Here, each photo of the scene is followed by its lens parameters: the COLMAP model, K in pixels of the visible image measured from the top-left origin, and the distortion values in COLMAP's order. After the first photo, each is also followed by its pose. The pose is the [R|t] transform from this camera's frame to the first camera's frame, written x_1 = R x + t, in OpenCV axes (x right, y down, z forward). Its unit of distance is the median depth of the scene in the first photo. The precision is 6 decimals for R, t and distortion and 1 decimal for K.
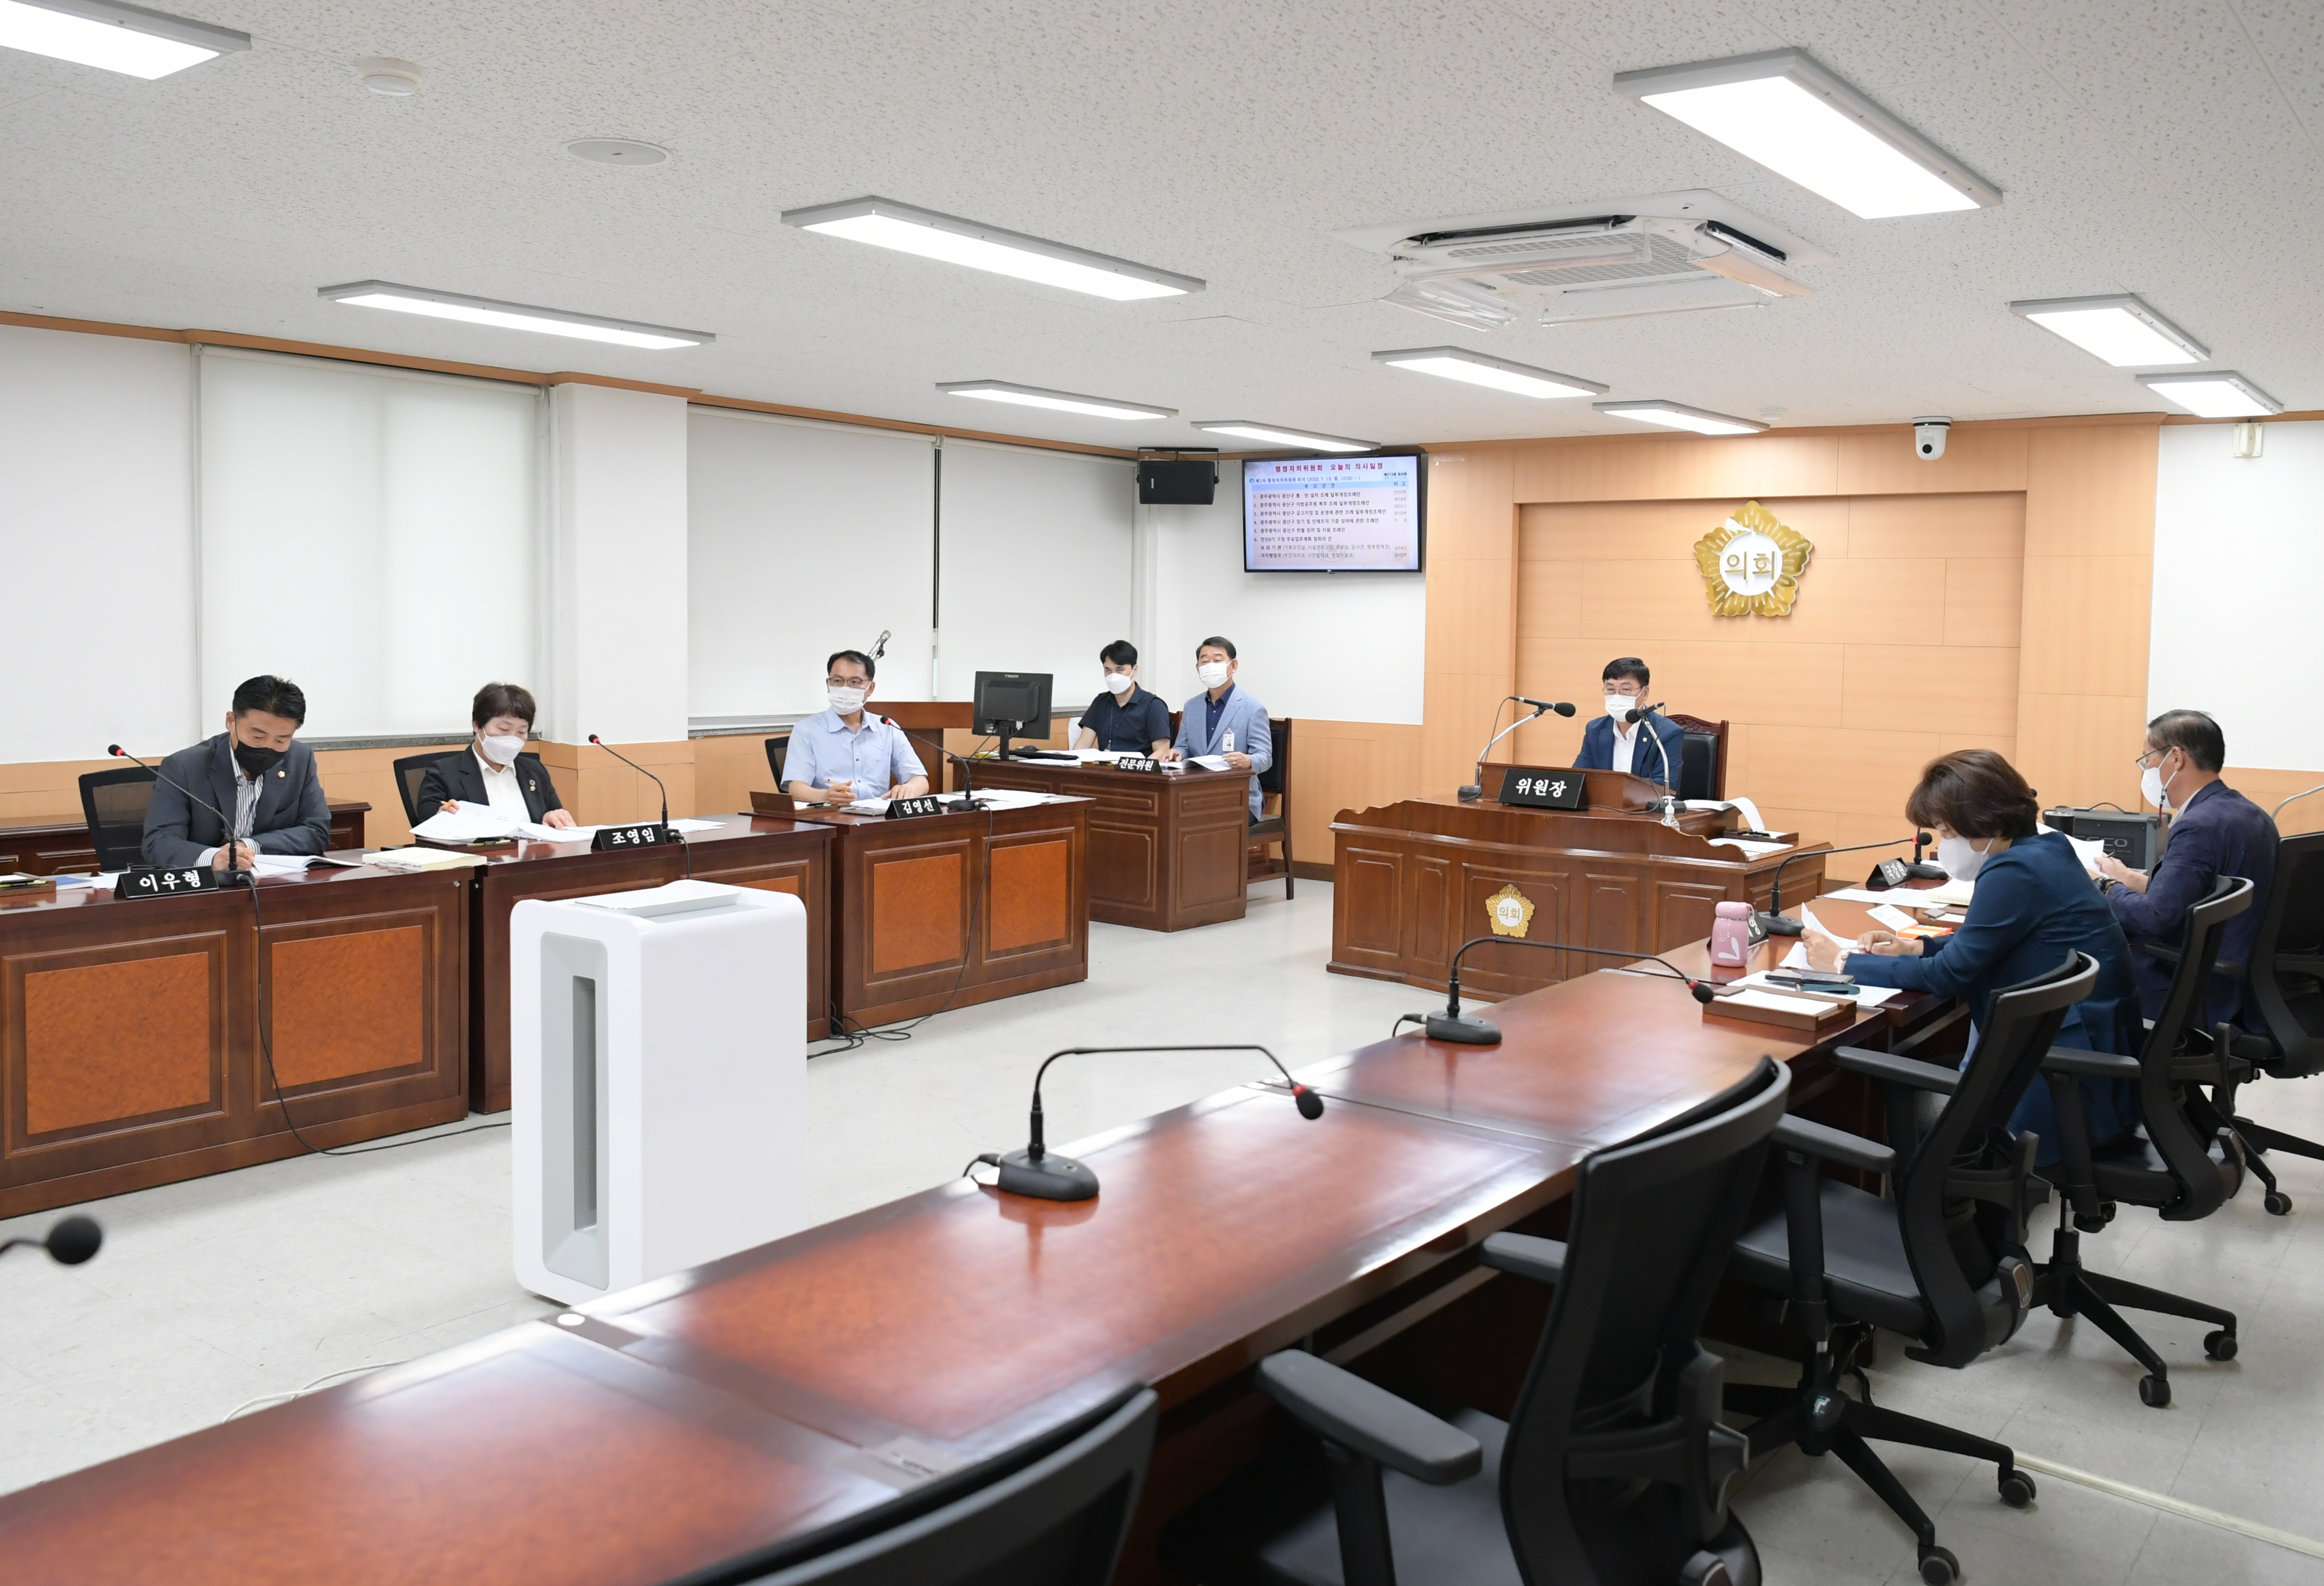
lens RADIAL K [[1942.5, 0, 1162.0], [0, 1942.5, 793.0], [0, 0, 1]] dist [-0.014492, -0.002955]
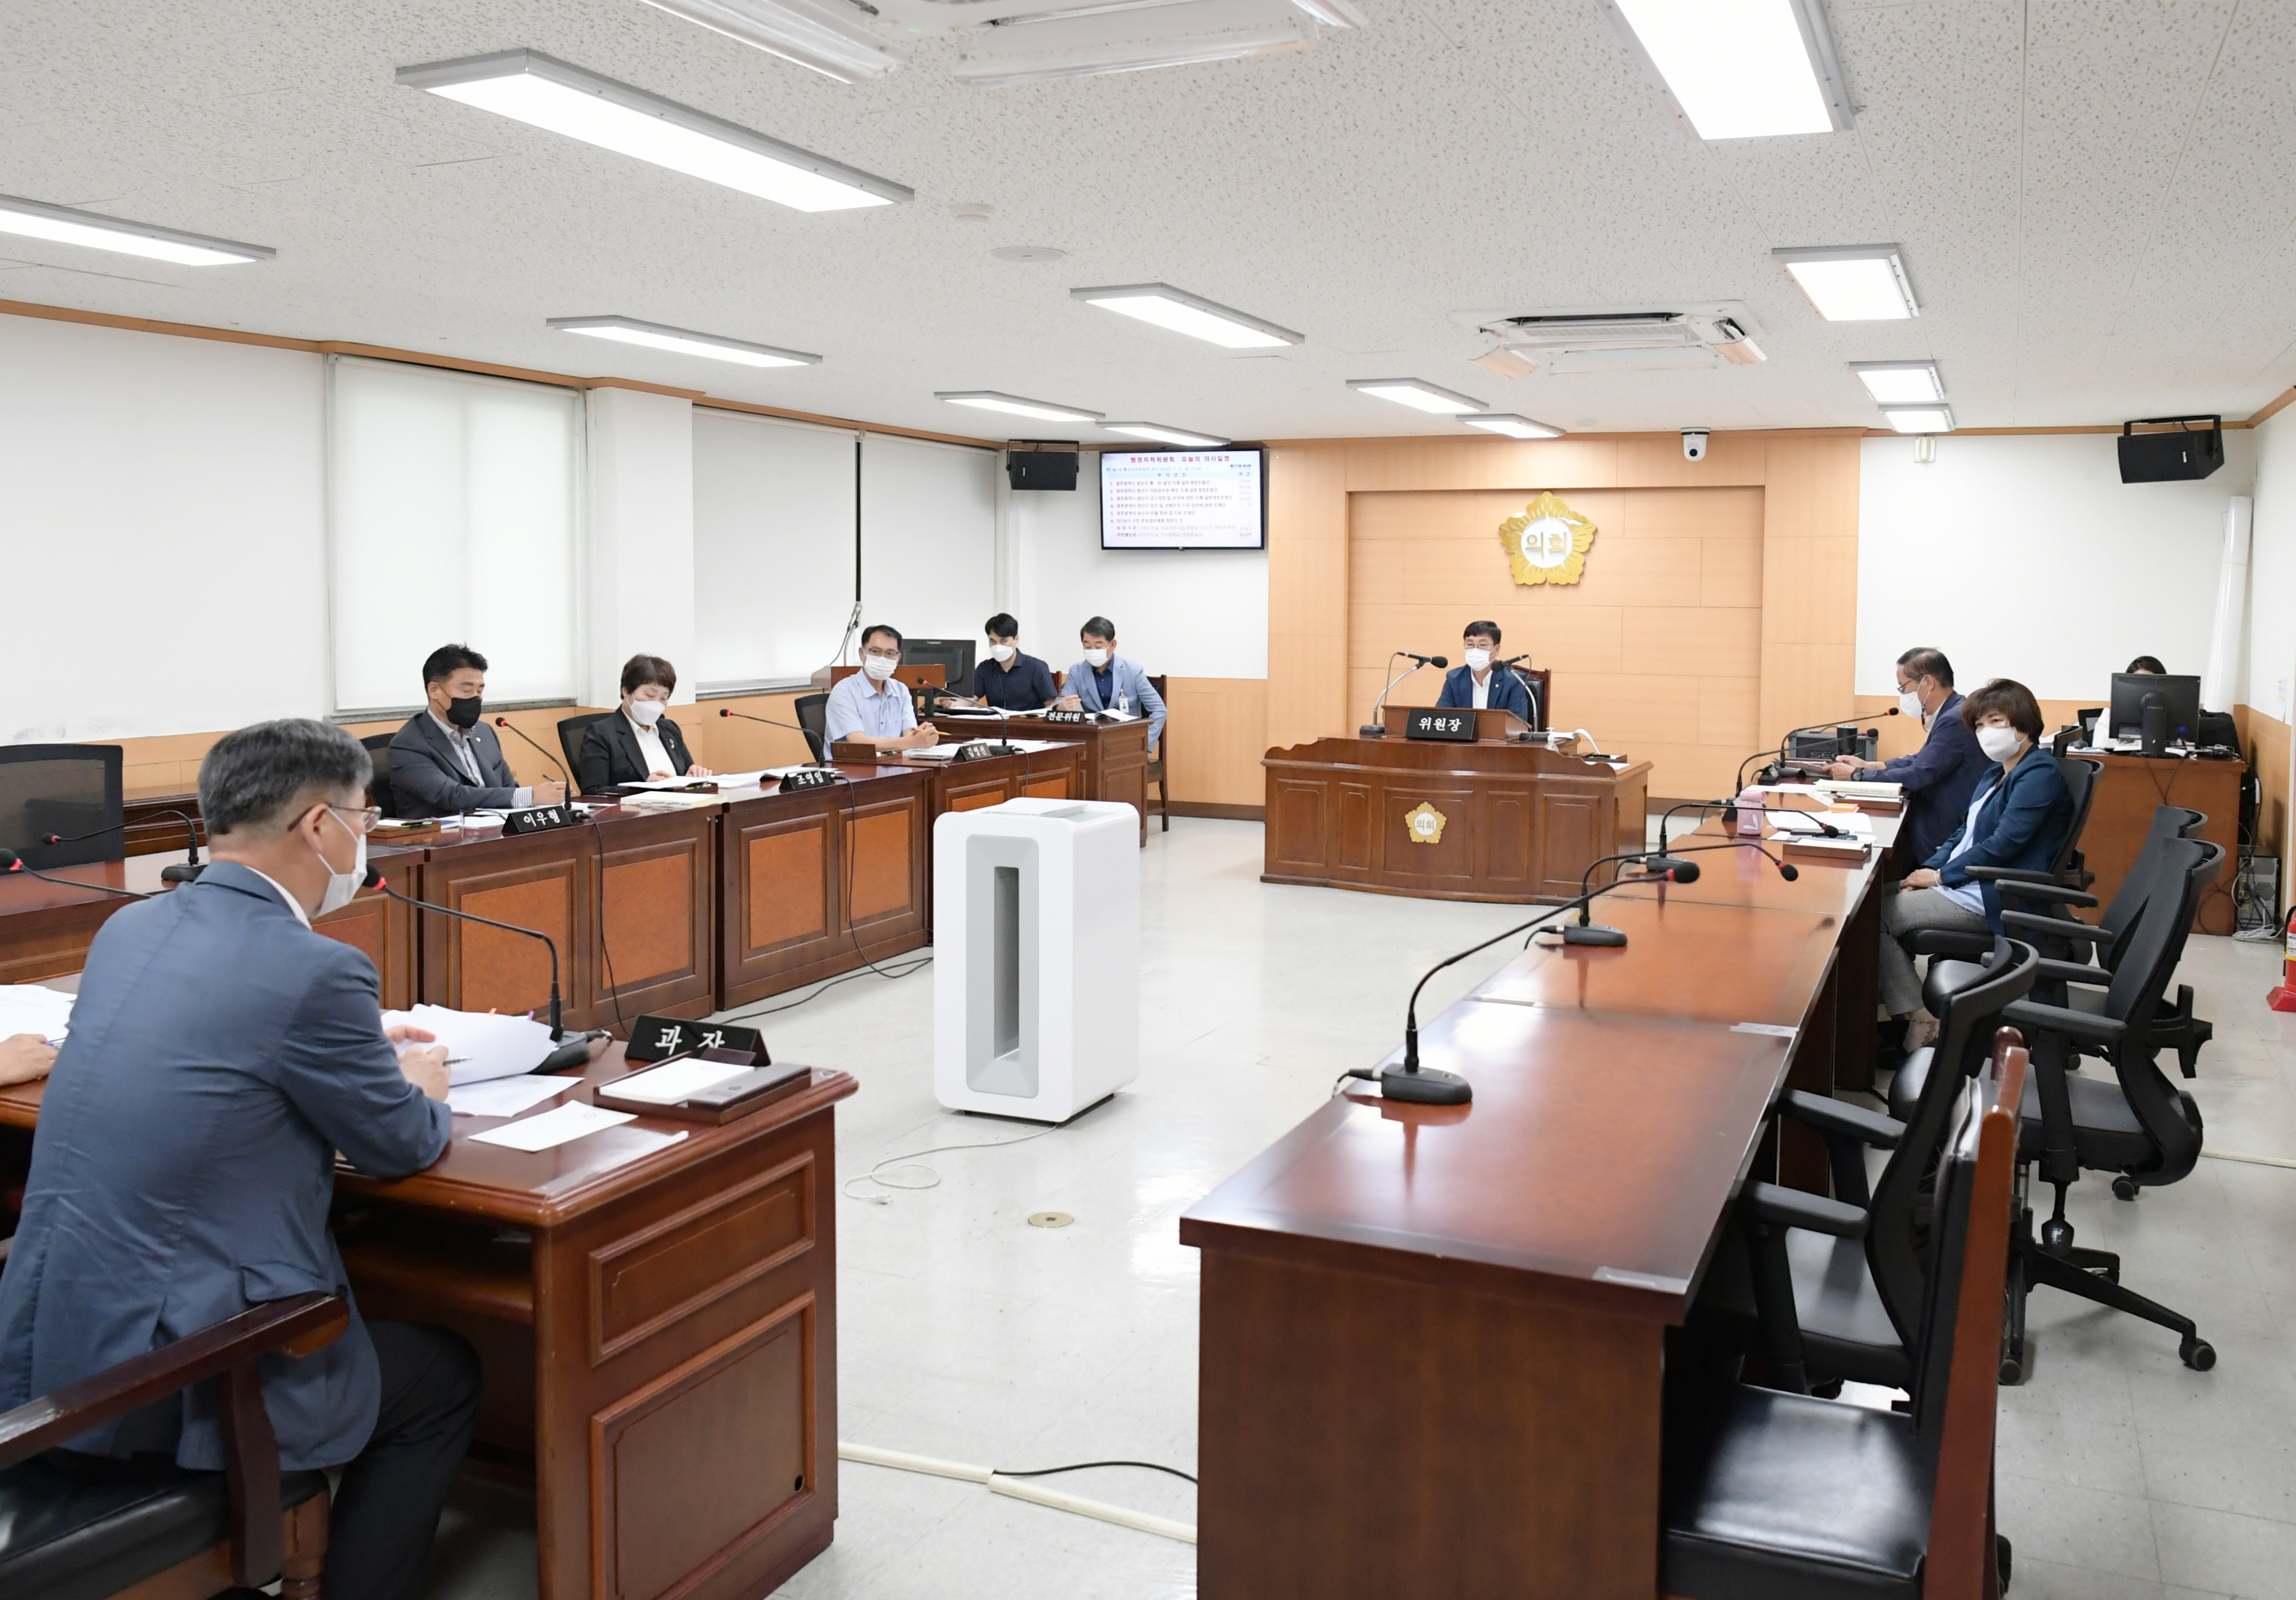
lens RADIAL K [[1988.1, 0, 1148.0], [0, 1988.1, 800.0], [0, 0, 1]] dist [-0.012003, -0.002261]
pose [[0.970910, -0.034510, 0.236946, -0.274161], [0.029946, 0.999291, 0.022836, 0.010340], [-0.237566, -0.015076, 0.971254, -0.189466]]
